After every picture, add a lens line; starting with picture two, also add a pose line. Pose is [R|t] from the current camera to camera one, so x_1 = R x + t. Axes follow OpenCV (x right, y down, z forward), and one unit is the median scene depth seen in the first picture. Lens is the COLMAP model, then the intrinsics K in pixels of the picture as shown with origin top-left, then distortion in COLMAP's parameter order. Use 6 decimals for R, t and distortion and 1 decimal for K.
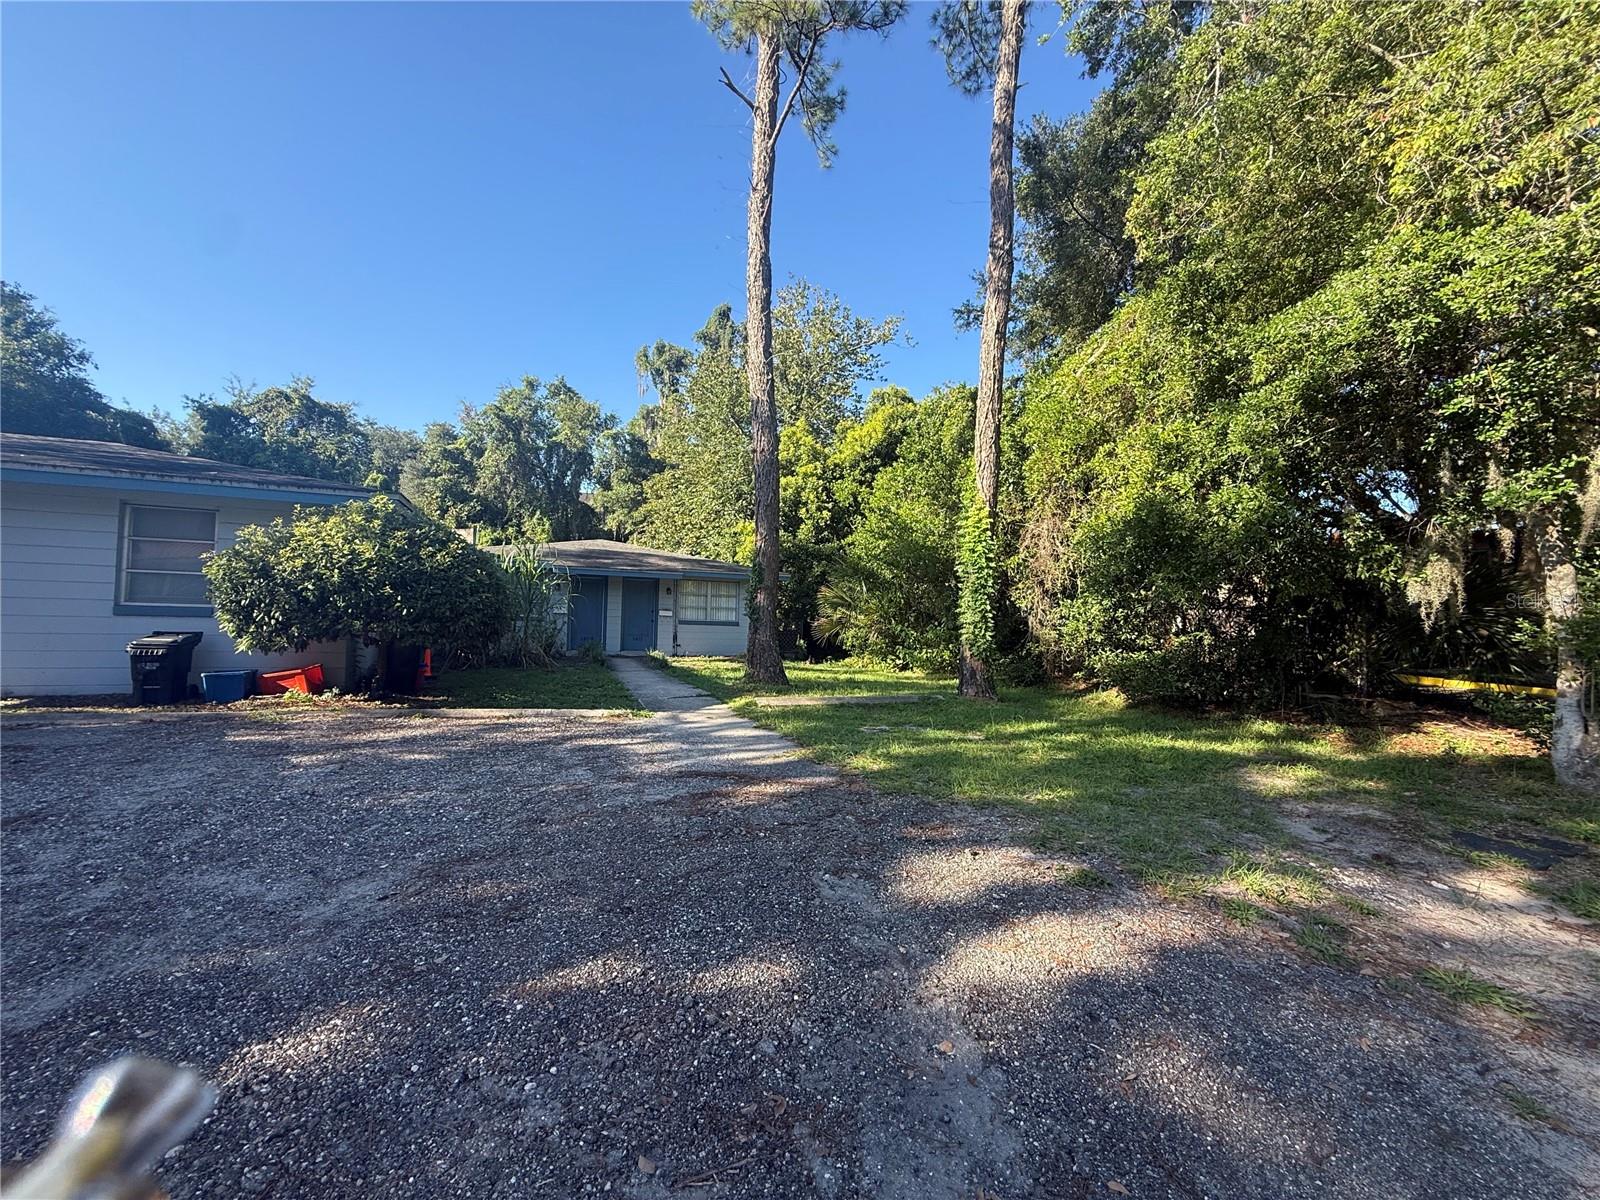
lens RADIAL K [[634.9, 0, 804.5], [0, 634.9, 604.3], [0, 0, 1]] dist [-0.001864, 0.000231]
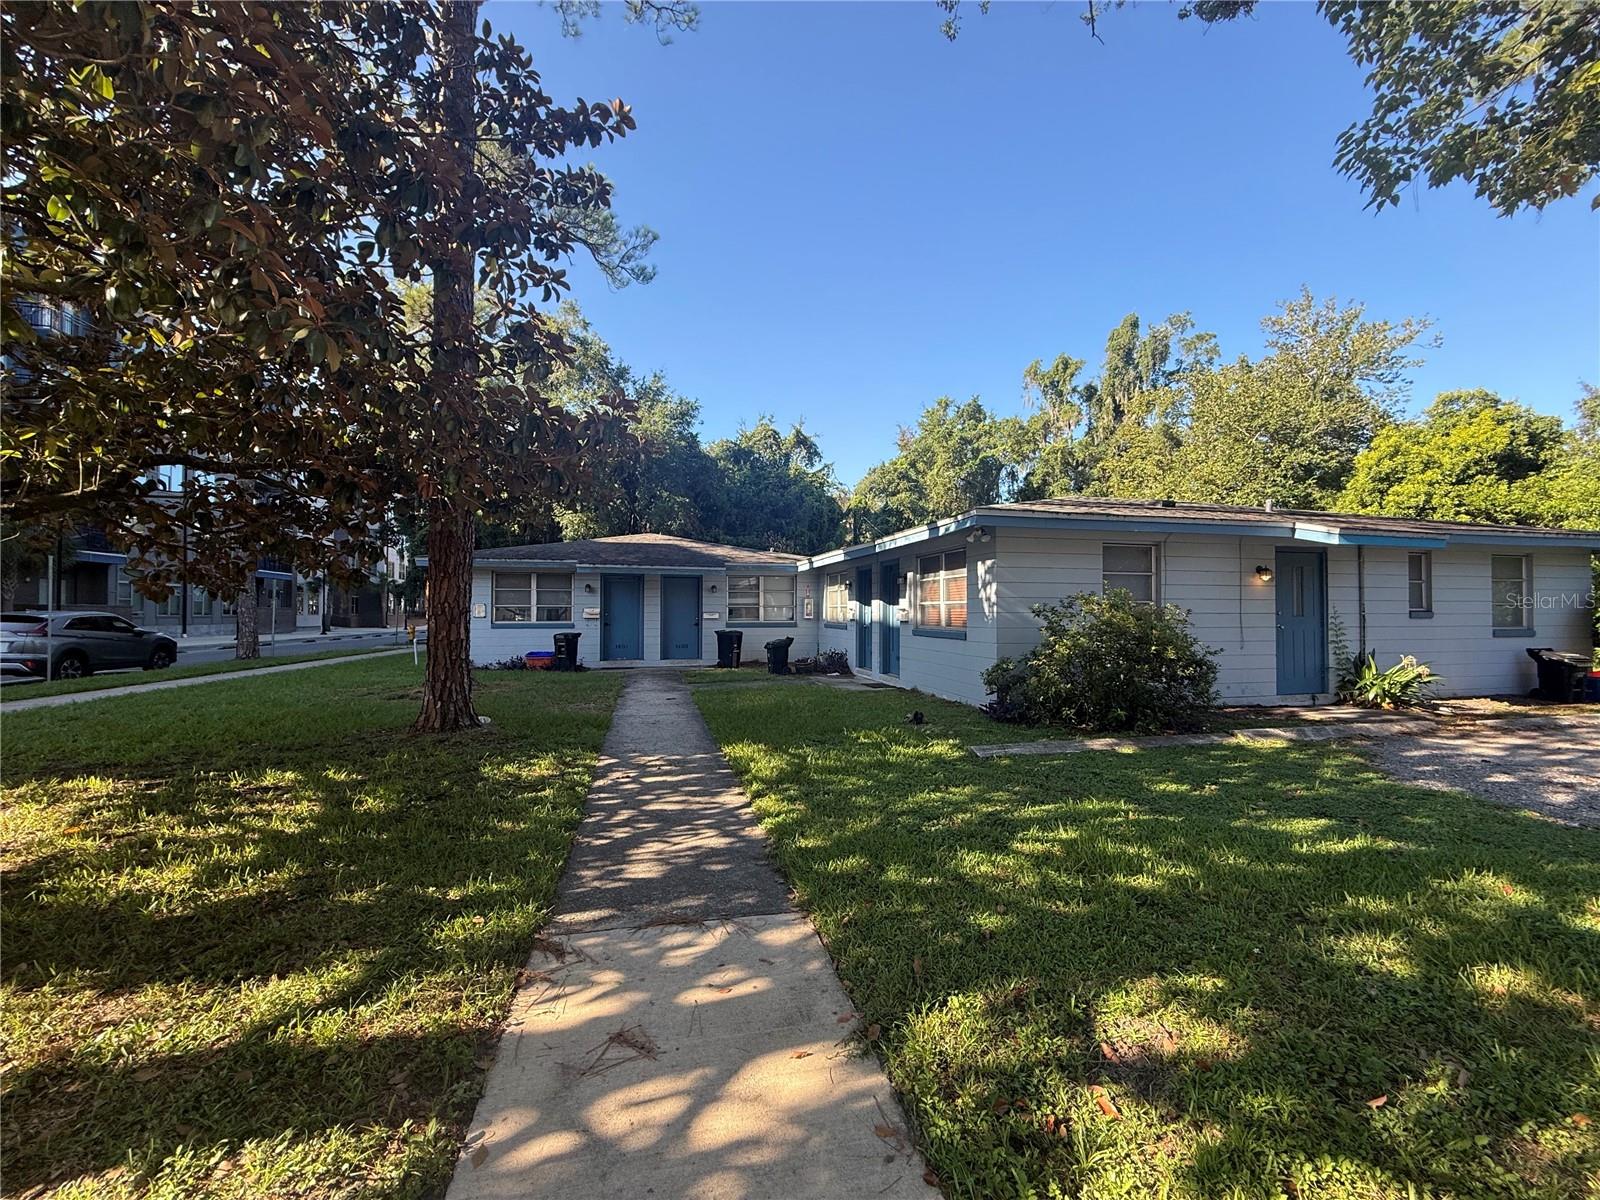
lens RADIAL K [[634.9, 0, 796.2], [0, 634.9, 603.3], [0, 0, 1]] dist [-0.001864, 0.000231]
pose [[0.993779, -0.044806, -0.101955, -0.596512], [0.046451, 0.998825, 0.013824, -0.035736], [0.101216, -0.018474, 0.994693, -0.111637]]
